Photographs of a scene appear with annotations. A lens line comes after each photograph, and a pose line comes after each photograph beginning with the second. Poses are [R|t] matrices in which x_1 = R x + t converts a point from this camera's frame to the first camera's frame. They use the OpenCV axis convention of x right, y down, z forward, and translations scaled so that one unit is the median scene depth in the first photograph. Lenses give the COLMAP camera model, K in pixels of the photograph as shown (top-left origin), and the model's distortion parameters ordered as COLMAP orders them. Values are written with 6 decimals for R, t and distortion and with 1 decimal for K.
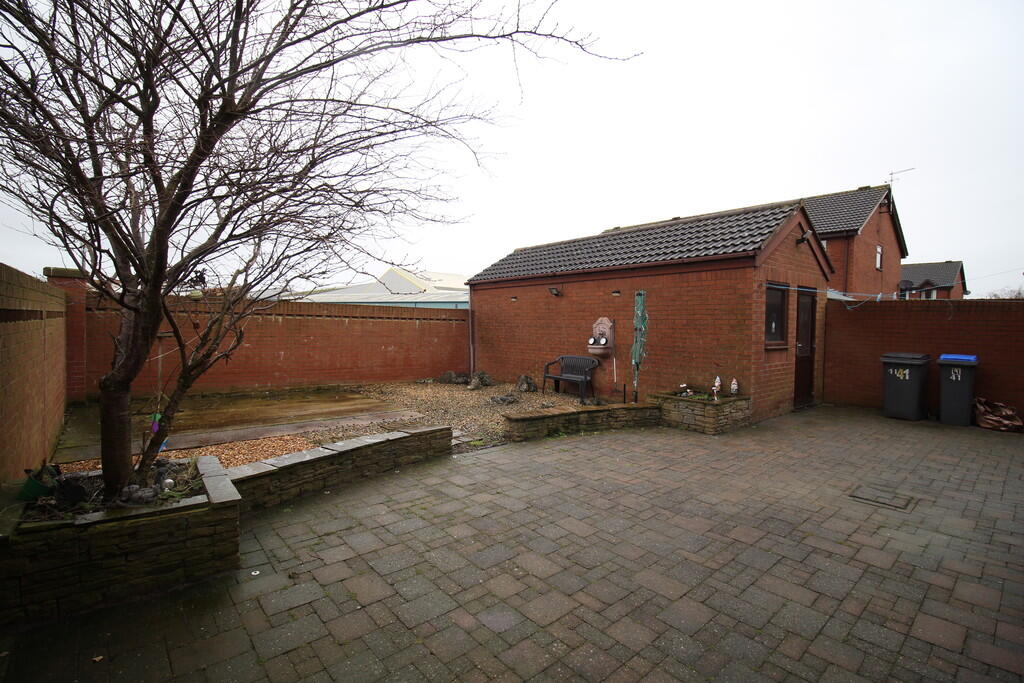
lens RADIAL K [[481.7, 0, 514.4], [0, 481.7, 337.5], [0, 0, 1]] dist [-0.002263, -0.001106]
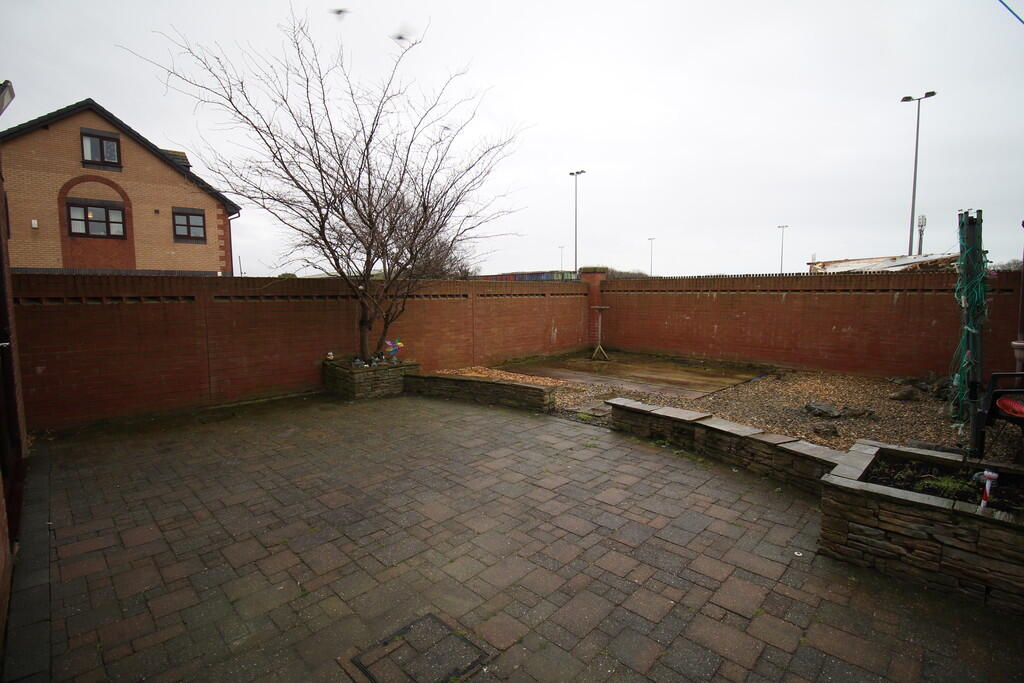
lens RADIAL K [[481.7, 0, 514.4], [0, 481.7, 337.5], [0, 0, 1]] dist [-0.002263, -0.001106]
pose [[0.058419, 0.069458, -0.995873, 0.575379], [-0.023113, 0.997403, 0.068209, -0.006457], [0.998025, 0.019033, 0.059873, 0.502282]]
